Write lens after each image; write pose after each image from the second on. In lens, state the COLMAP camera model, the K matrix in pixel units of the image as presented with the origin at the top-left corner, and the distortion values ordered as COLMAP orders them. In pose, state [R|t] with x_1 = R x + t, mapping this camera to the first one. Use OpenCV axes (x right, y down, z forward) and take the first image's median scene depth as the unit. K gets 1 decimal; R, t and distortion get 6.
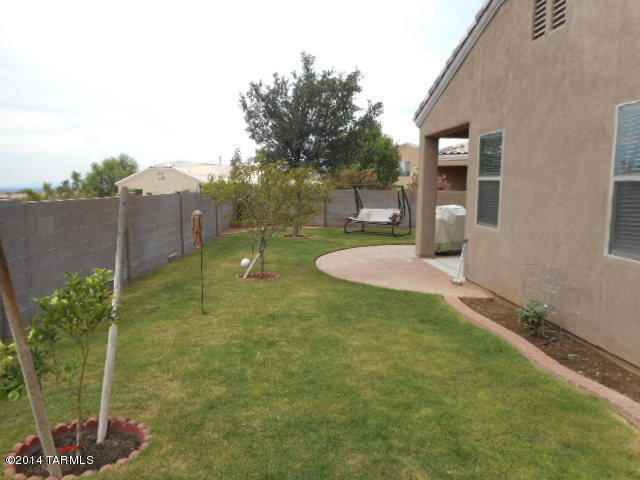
lens RADIAL K [[490.2, 0, 320.0], [0, 490.2, 240.0], [0, 0, 1]] dist [0.030372, -0.003946]
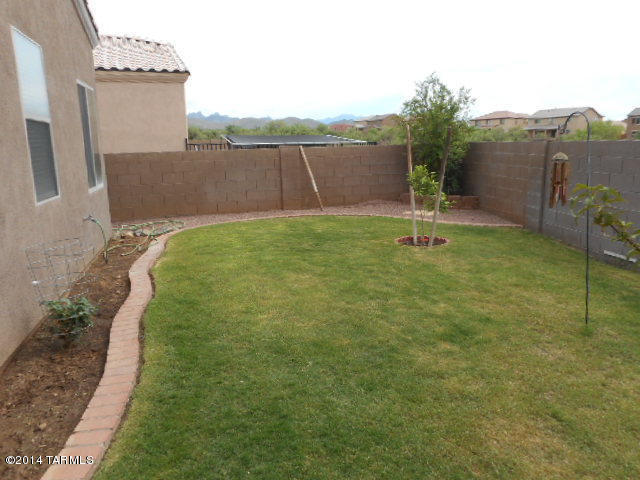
lens RADIAL K [[490.2, 0, 320.0], [0, 490.2, 240.0], [0, 0, 1]] dist [0.030372, -0.003946]
pose [[-0.985074, 0.040614, -0.167271, 0.230573], [-0.011064, 0.954815, 0.296995, -0.168342], [0.171775, 0.294413, -0.940114, 1.860813]]
